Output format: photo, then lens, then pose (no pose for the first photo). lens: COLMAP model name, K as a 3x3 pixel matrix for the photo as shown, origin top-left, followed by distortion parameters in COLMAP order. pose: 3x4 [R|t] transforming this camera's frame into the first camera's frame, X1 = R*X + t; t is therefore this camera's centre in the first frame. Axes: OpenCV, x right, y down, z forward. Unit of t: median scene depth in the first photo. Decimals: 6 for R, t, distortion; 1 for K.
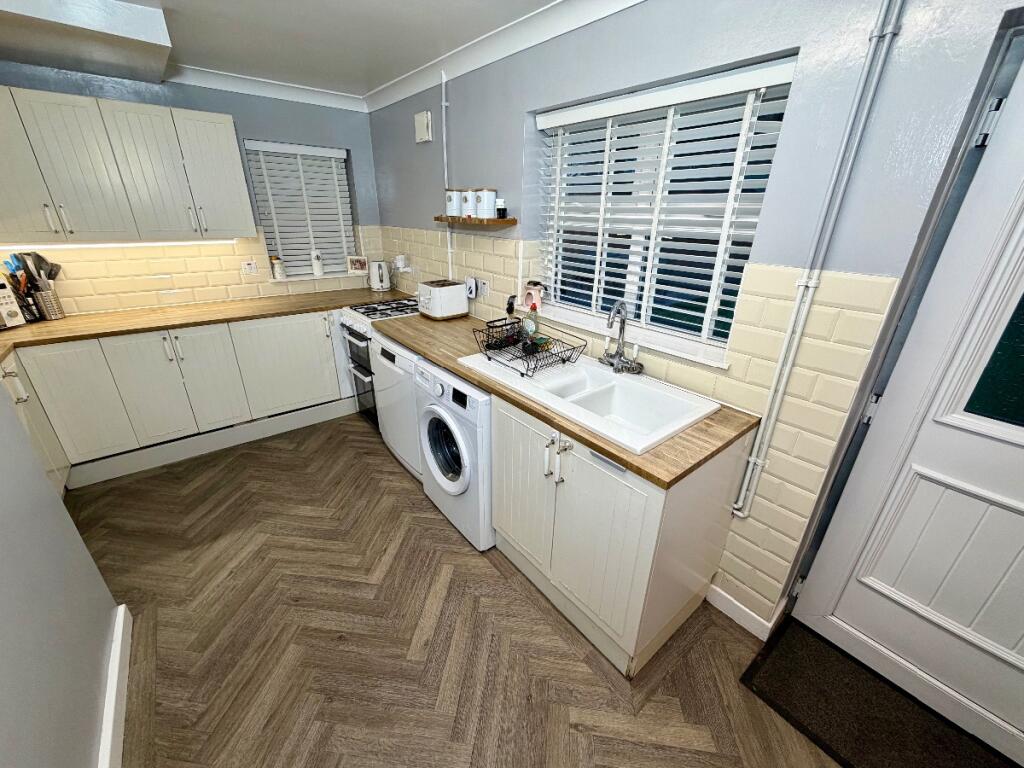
lens RADIAL K [[405.0, 0, 509.6], [0, 405.0, 384.2], [0, 0, 1]] dist [-0.000358, -0.000839]
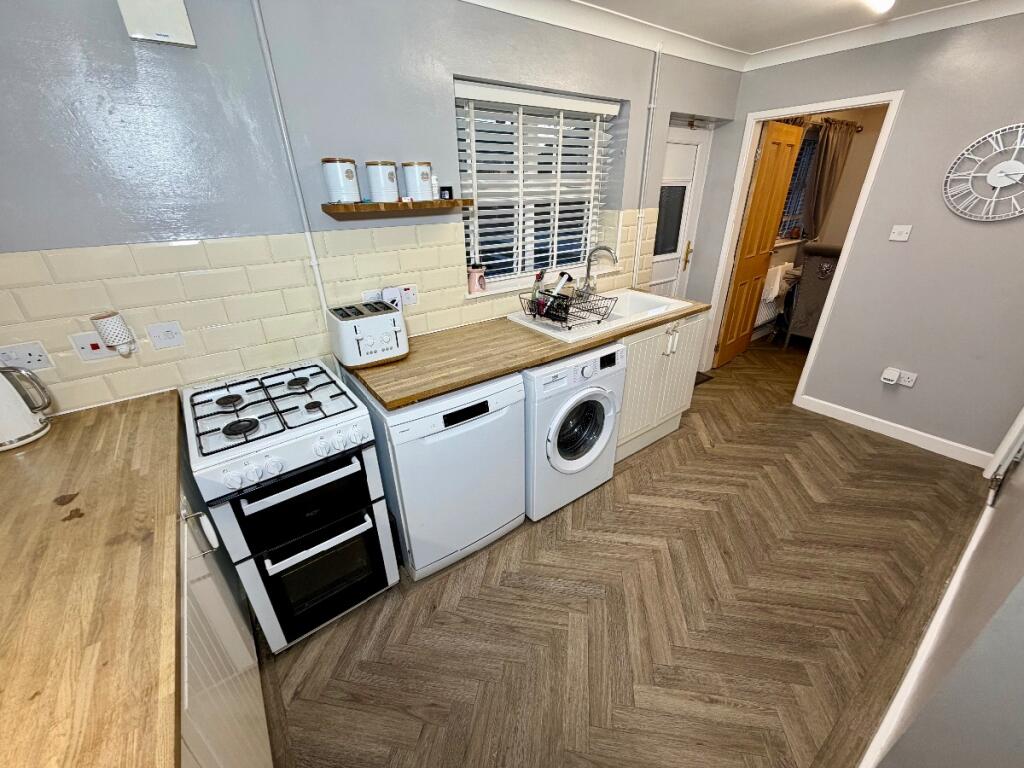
lens RADIAL K [[410.5, 0, 511.2], [0, 410.5, 380.0], [0, 0, 1]] dist [0.002545, 0.000272]
pose [[0.044828, -0.449370, 0.892220, -0.956406], [0.406228, 0.824143, 0.394673, -0.389879], [-0.912671, 0.344753, 0.219492, 0.836606]]
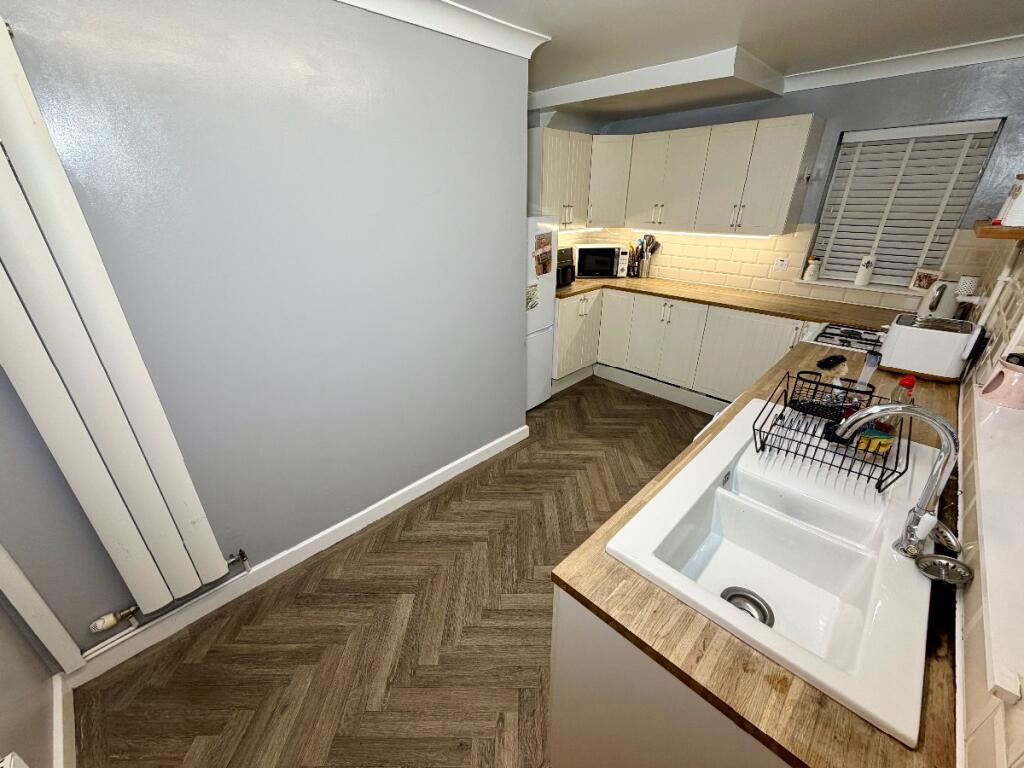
lens RADIAL K [[405.0, 0, 509.6], [0, 405.0, 384.2], [0, 0, 1]] dist [-0.000358, -0.000839]
pose [[0.104502, 0.399060, -0.910950, 0.471892], [-0.383434, 0.861318, 0.333330, -0.147755], [0.917637, 0.314456, 0.243023, 0.309661]]
